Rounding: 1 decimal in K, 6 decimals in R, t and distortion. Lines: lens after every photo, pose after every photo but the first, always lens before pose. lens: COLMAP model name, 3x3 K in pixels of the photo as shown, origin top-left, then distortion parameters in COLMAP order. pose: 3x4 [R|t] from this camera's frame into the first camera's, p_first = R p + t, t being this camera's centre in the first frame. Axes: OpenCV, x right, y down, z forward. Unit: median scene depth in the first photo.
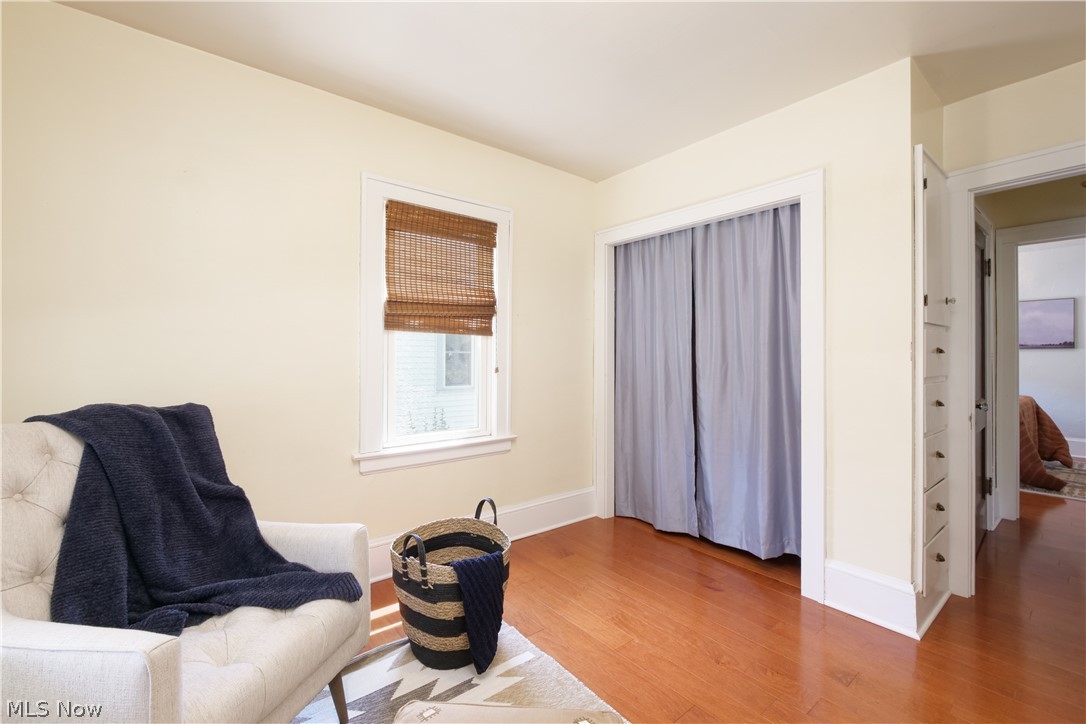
lens RADIAL K [[460.2, 0, 549.0], [0, 460.2, 358.9], [0, 0, 1]] dist [-0.004296, 0.000281]
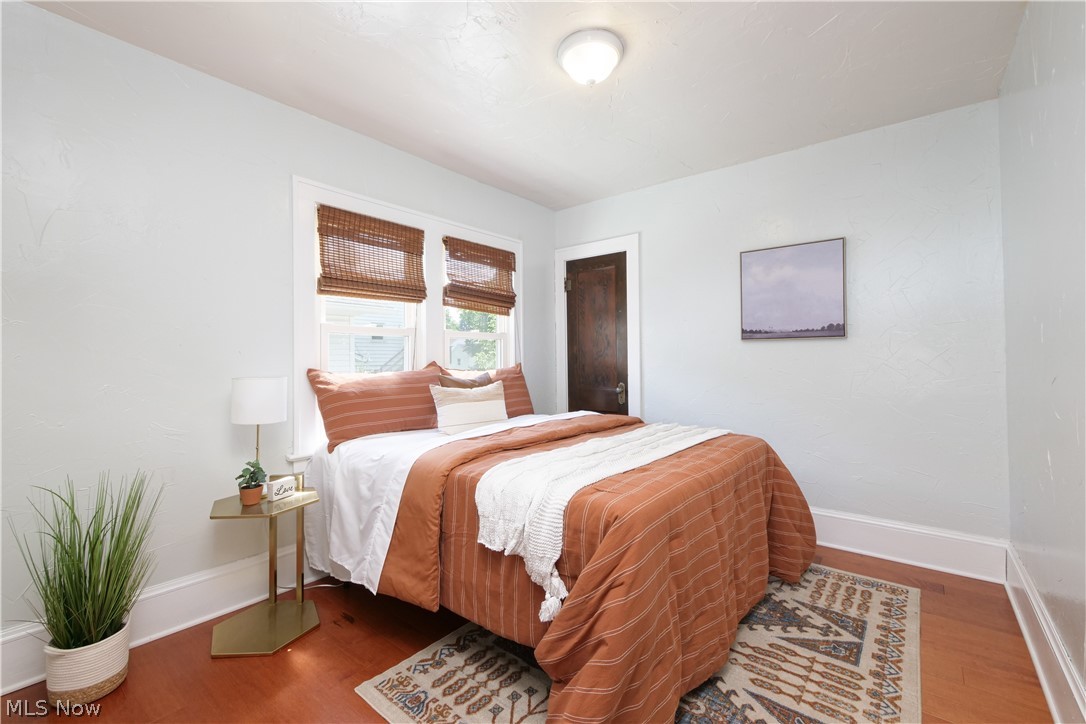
lens RADIAL K [[460.2, 0, 535.6], [0, 460.2, 355.2], [0, 0, 1]] dist [-0.004296, 0.000281]
pose [[0.980851, -0.011995, 0.194392, 0.570223], [0.012601, 0.999919, -0.001879, -0.004907], [-0.194354, 0.004293, 0.980922, 0.453784]]
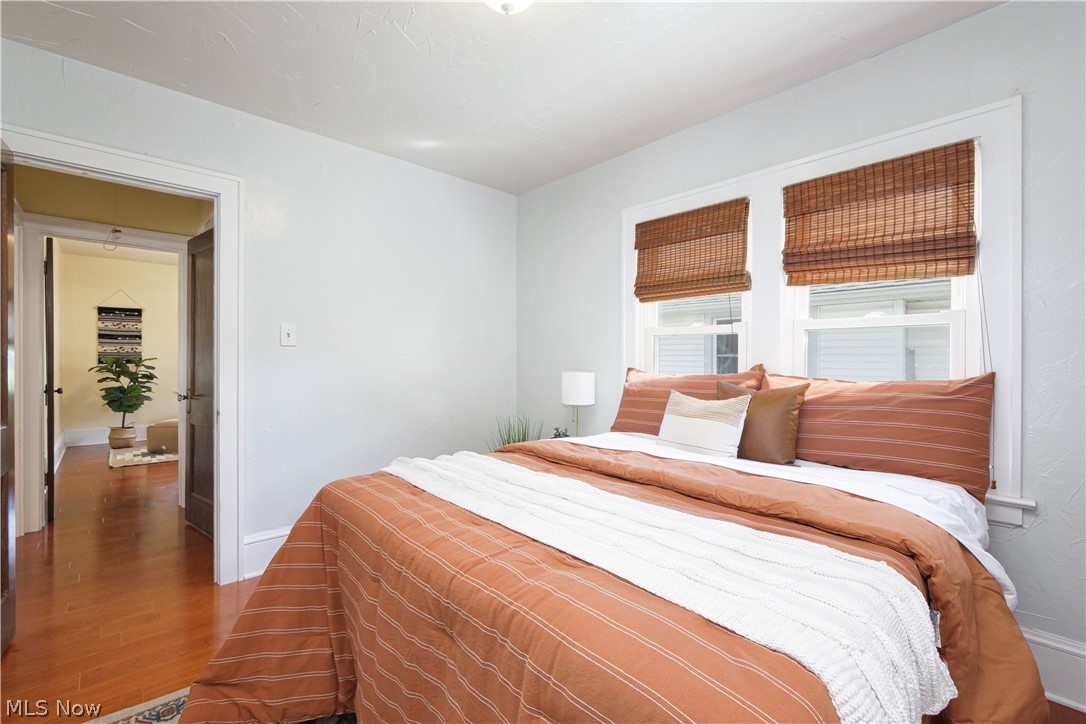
lens RADIAL K [[460.2, 0, 526.3], [0, 460.2, 359.5], [0, 0, 1]] dist [-0.004296, 0.000281]
pose [[0.053574, 0.002502, -0.998561, 0.812676], [0.001099, 0.999996, 0.002565, -0.005496], [0.998563, -0.001235, 0.053571, 0.658964]]
